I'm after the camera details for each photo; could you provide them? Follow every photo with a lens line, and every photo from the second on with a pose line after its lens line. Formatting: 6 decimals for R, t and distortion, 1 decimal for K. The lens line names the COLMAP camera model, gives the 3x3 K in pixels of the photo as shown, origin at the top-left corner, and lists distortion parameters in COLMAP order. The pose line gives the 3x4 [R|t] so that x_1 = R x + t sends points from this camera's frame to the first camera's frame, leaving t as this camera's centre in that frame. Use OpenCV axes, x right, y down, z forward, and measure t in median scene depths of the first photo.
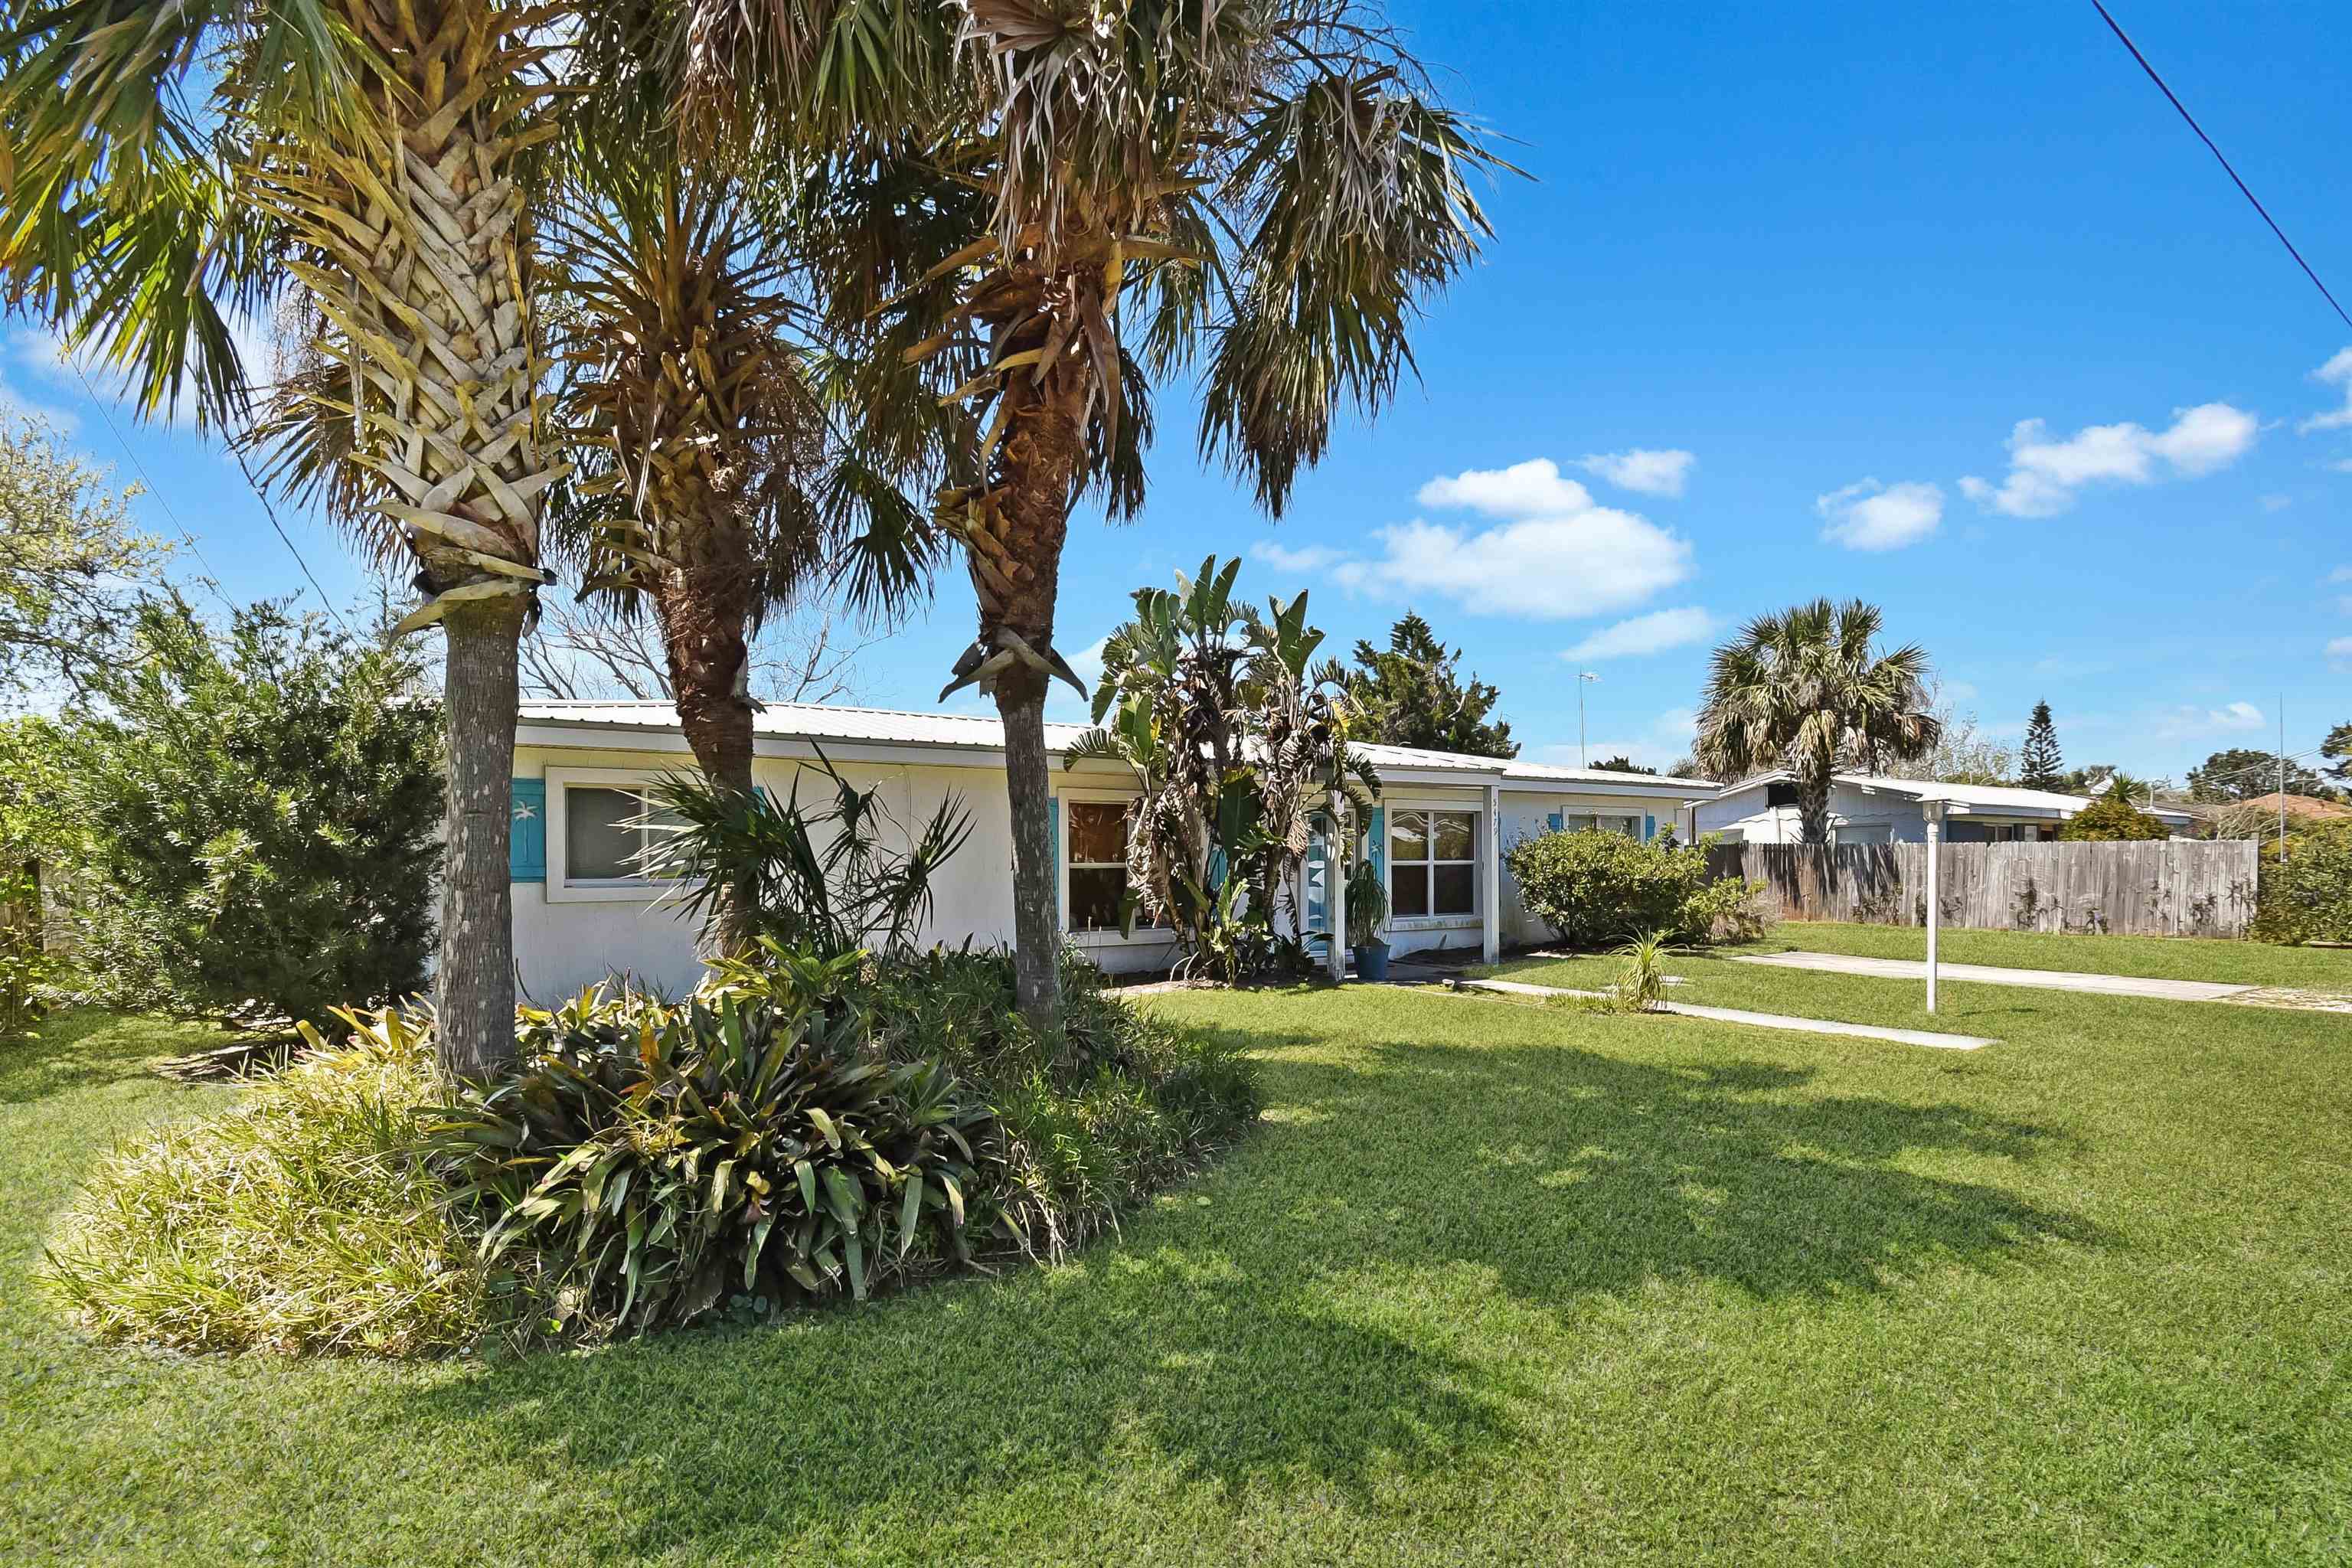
lens RADIAL K [[1045.4, 0, 1175.5], [0, 1045.4, 822.8], [0, 0, 1]] dist [0.039965, -0.000203]
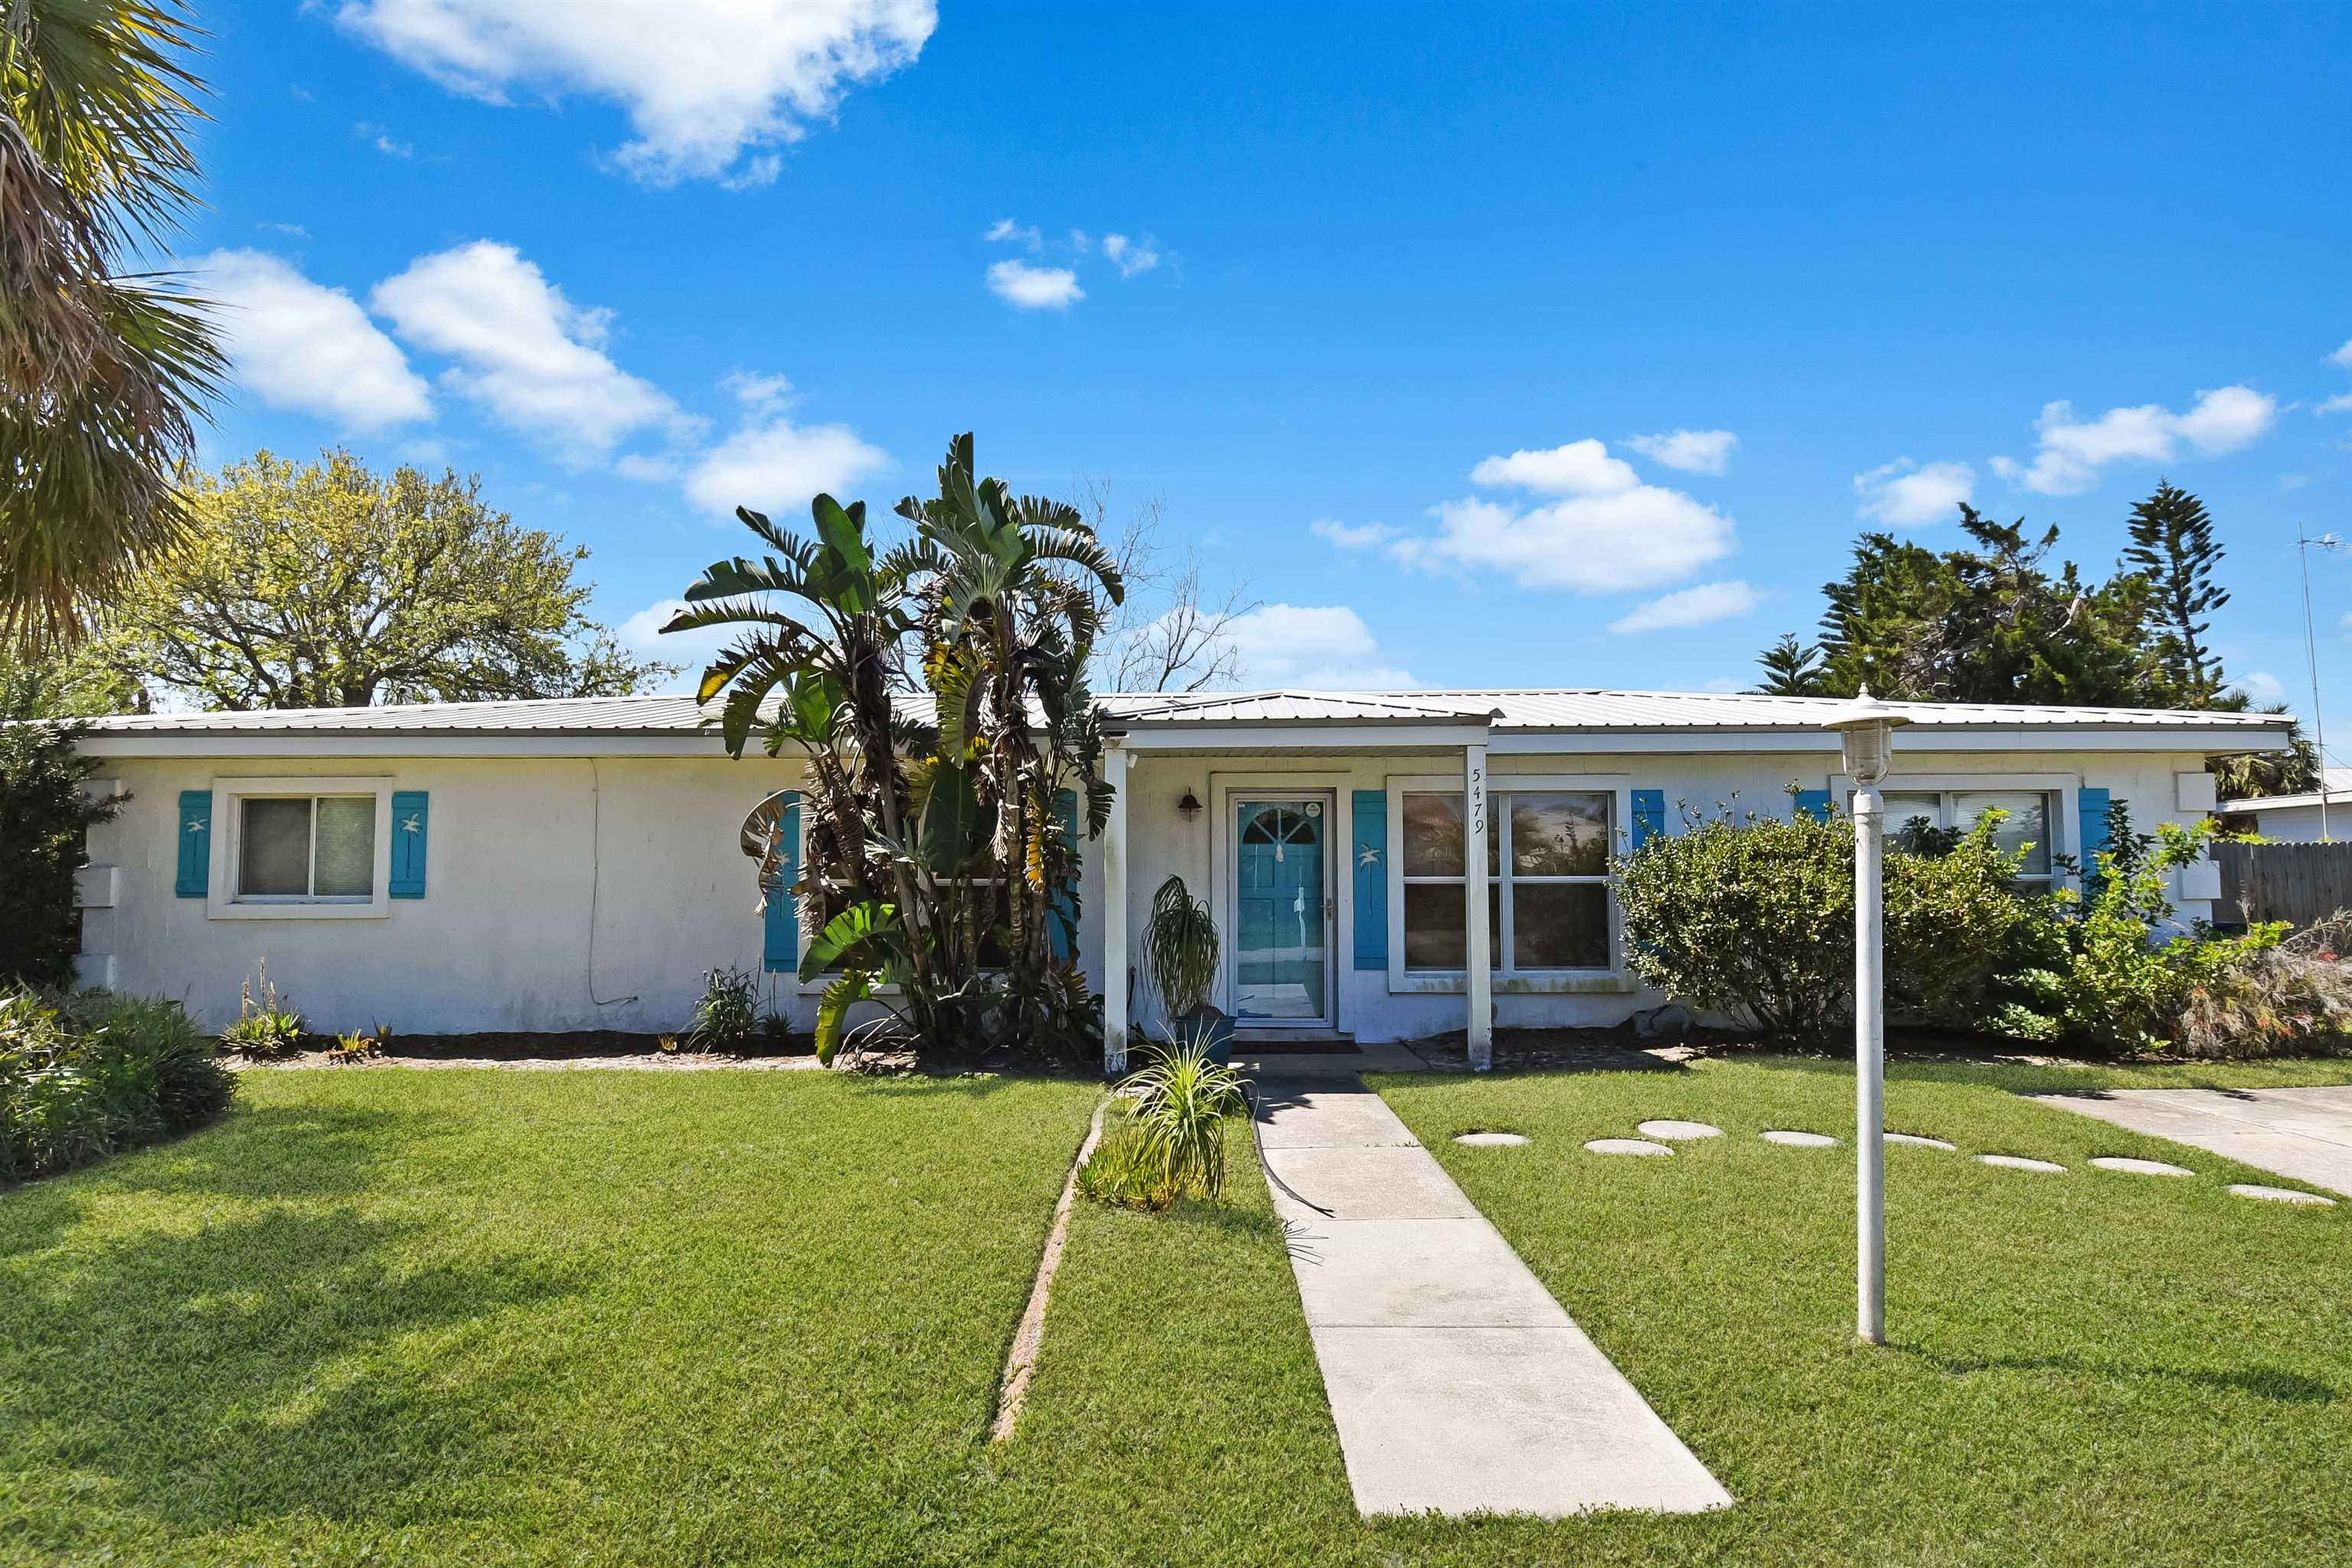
lens RADIAL K [[1166.7, 0, 1176.0], [0, 1166.7, 784.0], [0, 0, 1]] dist [0.000872, 0.000254]
pose [[0.839660, -0.035545, -0.541948, 0.448058], [0.017570, 0.999112, -0.038308, 0.005789], [0.542828, 0.022644, 0.839538, 0.335096]]
